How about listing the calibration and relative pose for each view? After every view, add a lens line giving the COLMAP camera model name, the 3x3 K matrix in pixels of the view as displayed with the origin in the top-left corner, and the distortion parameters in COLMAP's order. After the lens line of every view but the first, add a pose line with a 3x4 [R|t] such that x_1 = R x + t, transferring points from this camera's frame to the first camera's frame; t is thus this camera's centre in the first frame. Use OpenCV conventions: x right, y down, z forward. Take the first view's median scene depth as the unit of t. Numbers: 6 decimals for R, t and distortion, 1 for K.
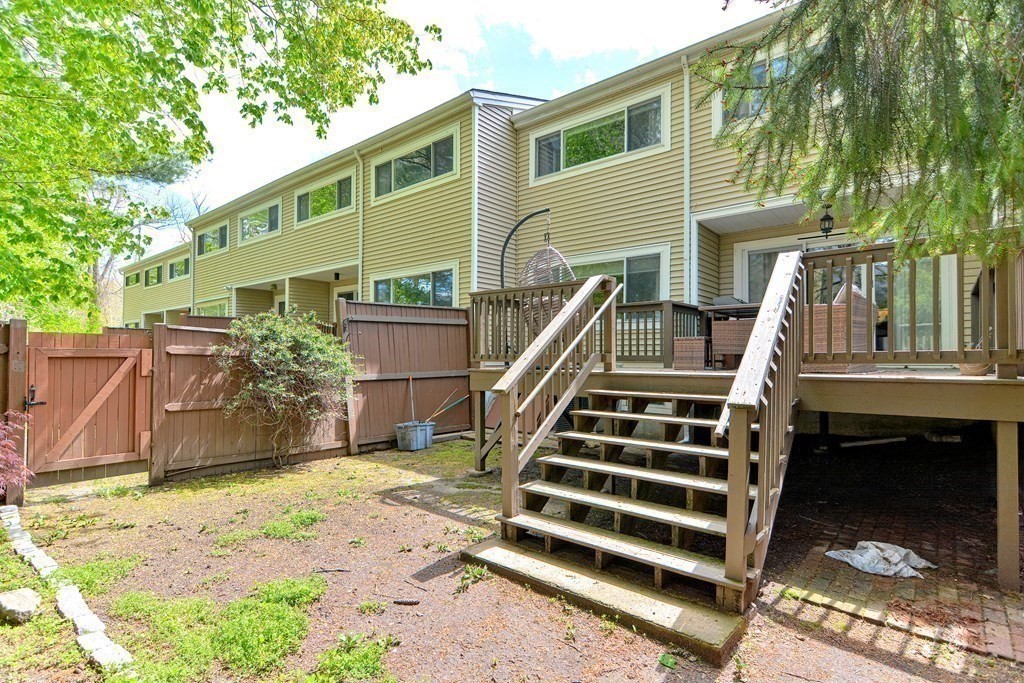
lens RADIAL K [[501.5, 0, 508.8], [0, 501.5, 345.1], [0, 0, 1]] dist [0.029376, -0.000279]
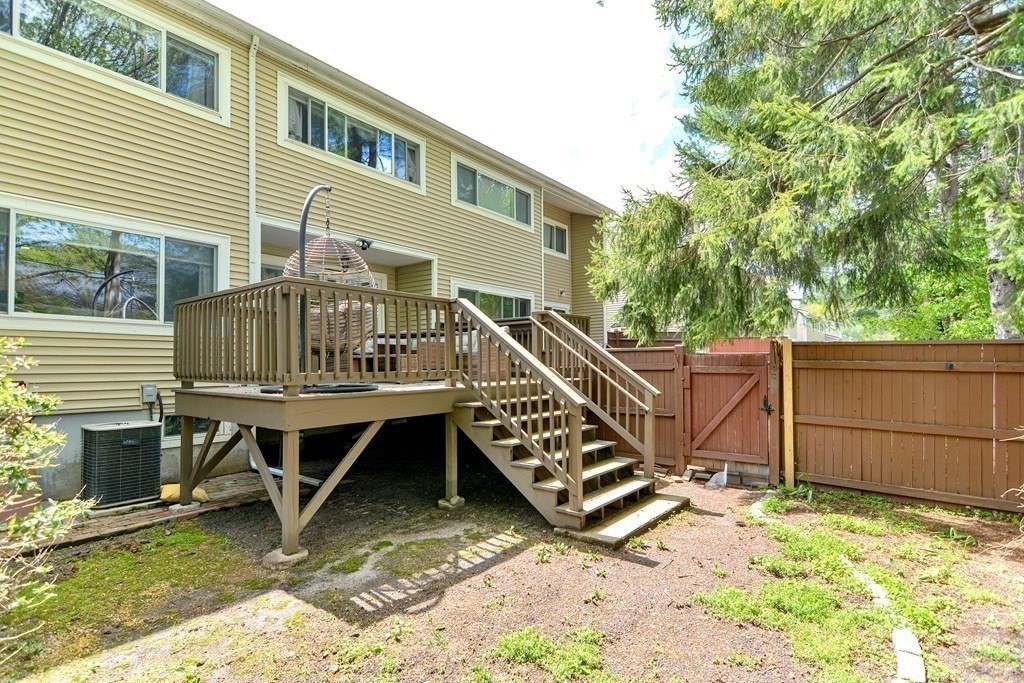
lens RADIAL K [[501.5, 0, 508.8], [0, 501.5, 345.1], [0, 0, 1]] dist [0.029376, -0.000279]
pose [[-0.006283, 0.003502, 0.999974, -0.747187], [-0.026242, 0.999649, -0.003666, -0.038326], [-0.999636, -0.026264, -0.006189, 0.716037]]
